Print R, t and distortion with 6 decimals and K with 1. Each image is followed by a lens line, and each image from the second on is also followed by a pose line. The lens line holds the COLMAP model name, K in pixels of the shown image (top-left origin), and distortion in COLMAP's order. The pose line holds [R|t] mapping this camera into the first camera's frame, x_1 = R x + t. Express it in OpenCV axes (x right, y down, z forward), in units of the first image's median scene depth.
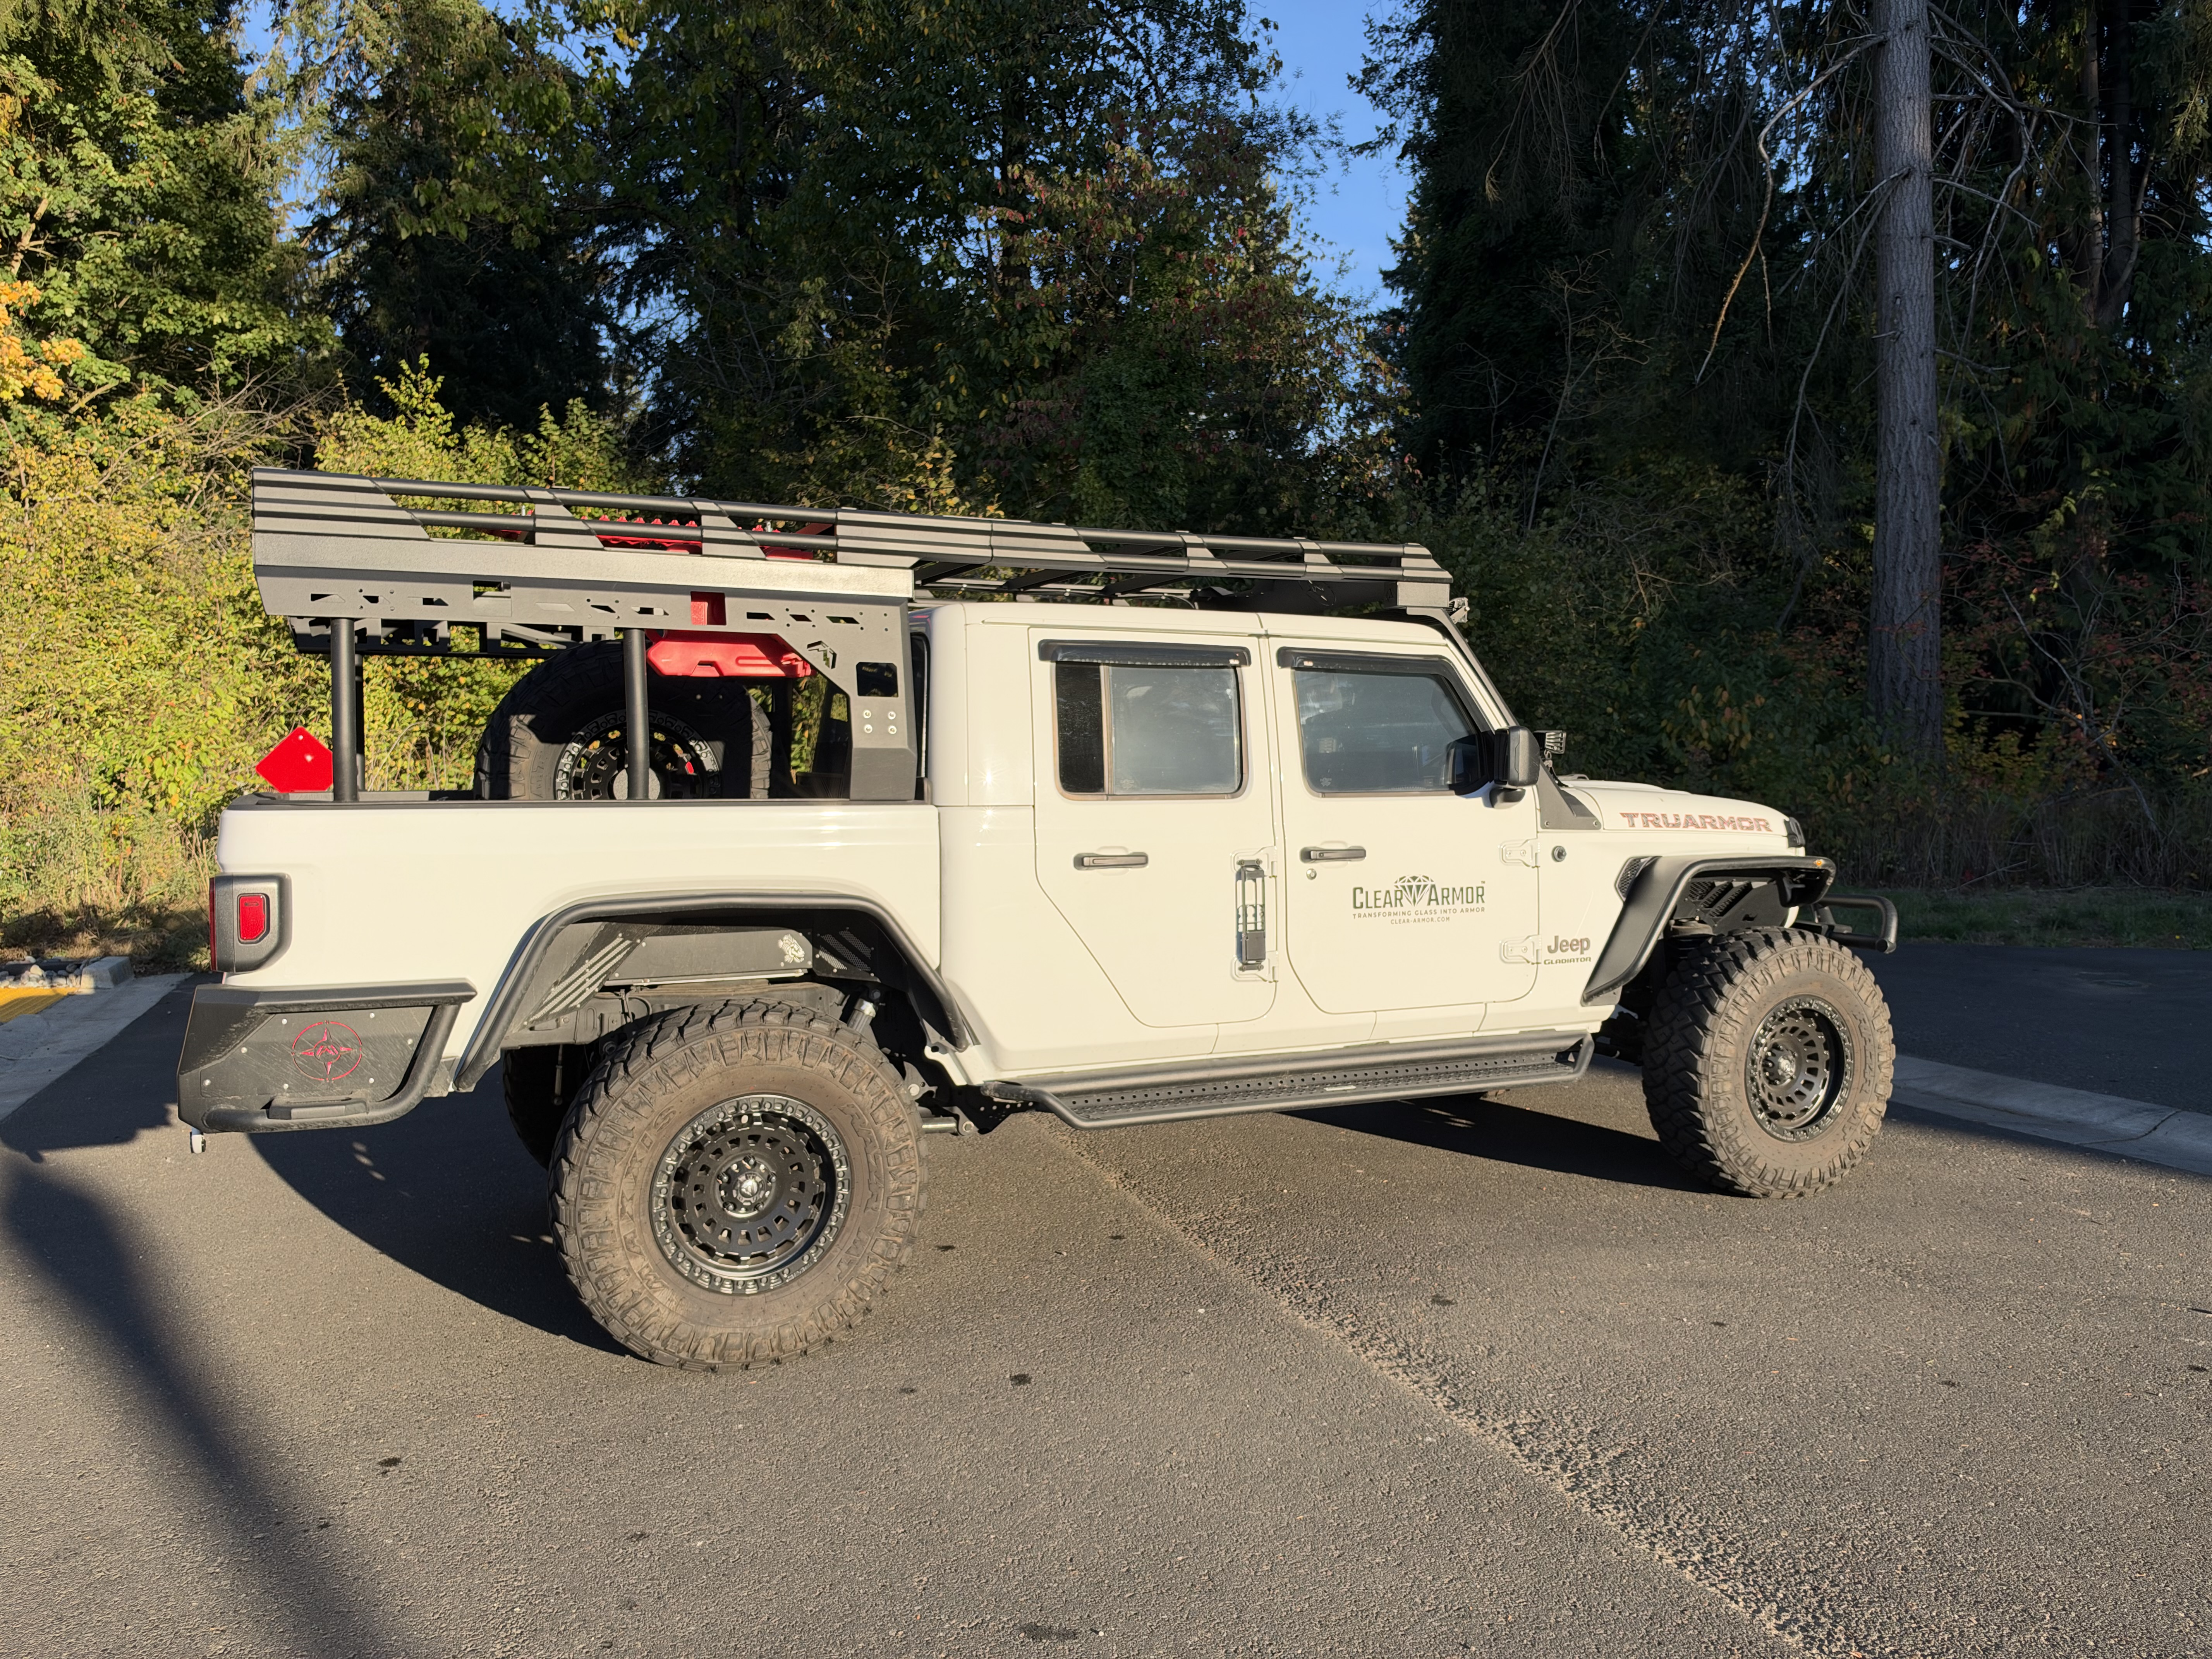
lens RADIAL K [[1587.6, 0, 1113.9], [0, 1587.6, 848.6], [0, 0, 1]] dist [0.003355, -0.027005]
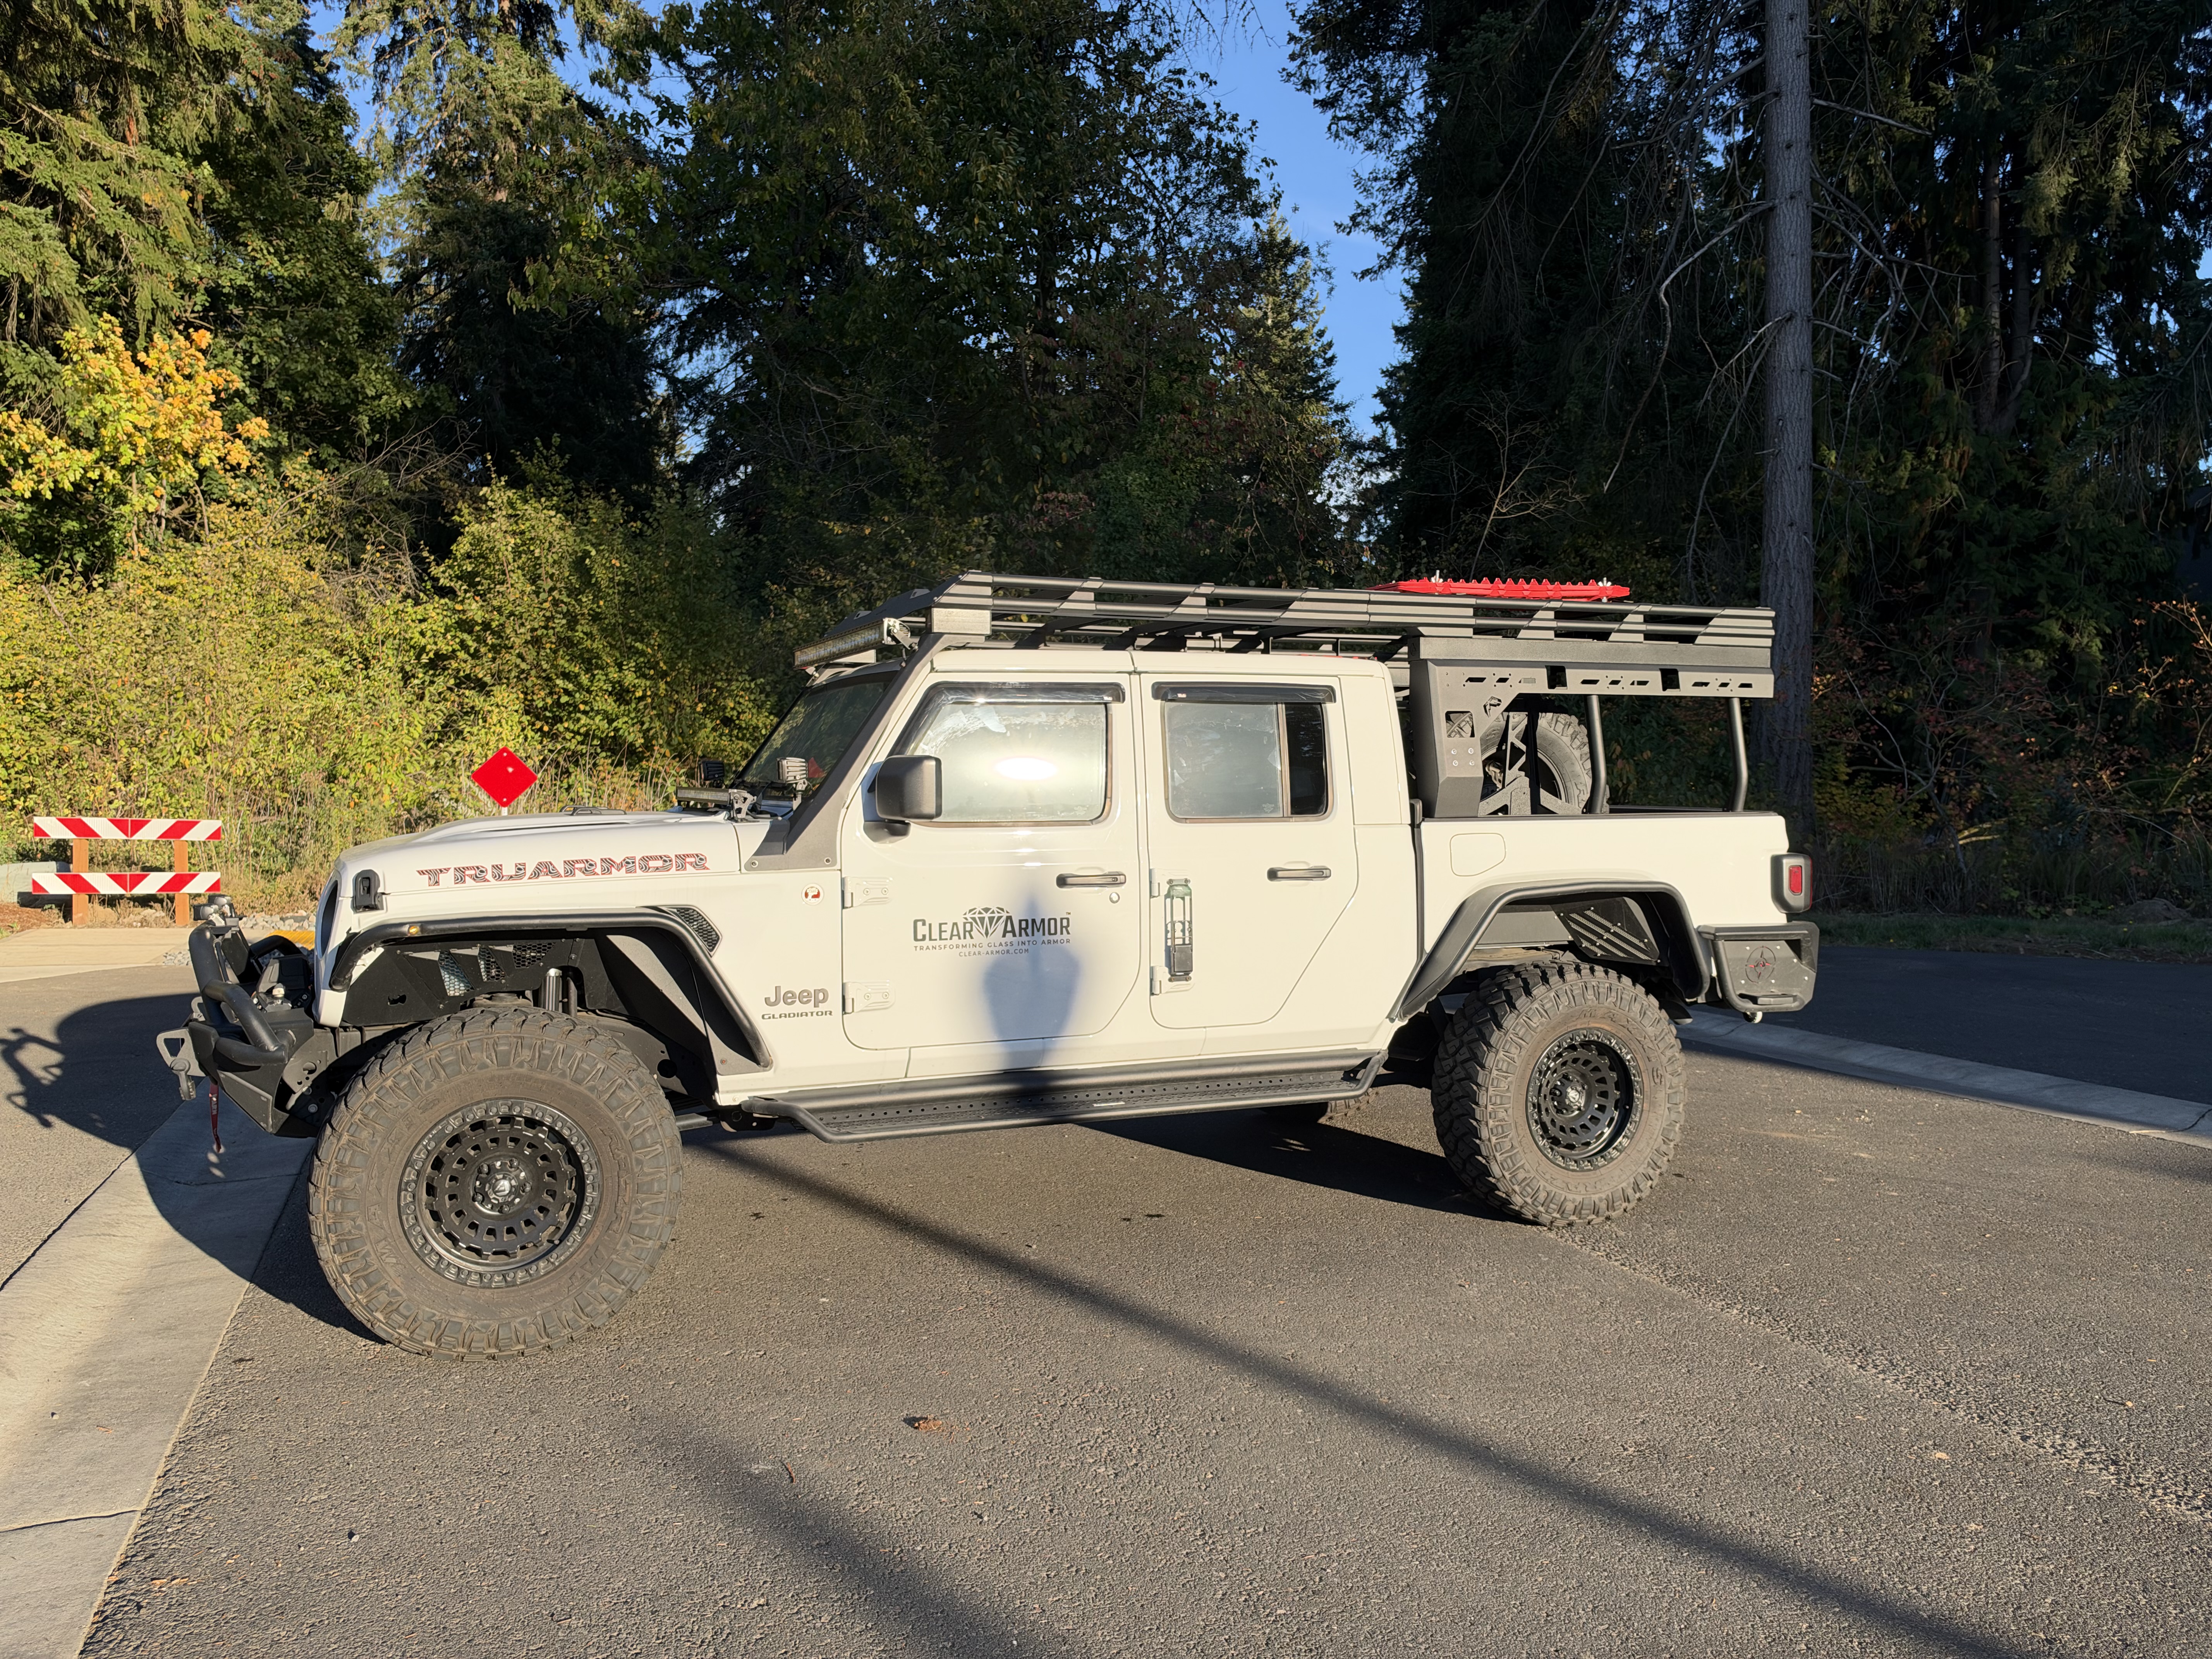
lens RADIAL K [[1587.6, 0, 1108.3], [0, 1587.6, 845.3], [0, 0, 1]] dist [0.003355, -0.027005]
pose [[0.999536, 0.028448, -0.010854, 0.009222], [-0.028668, 0.999374, -0.020725, 0.011597], [0.010258, 0.021027, 0.999726, -0.187850]]
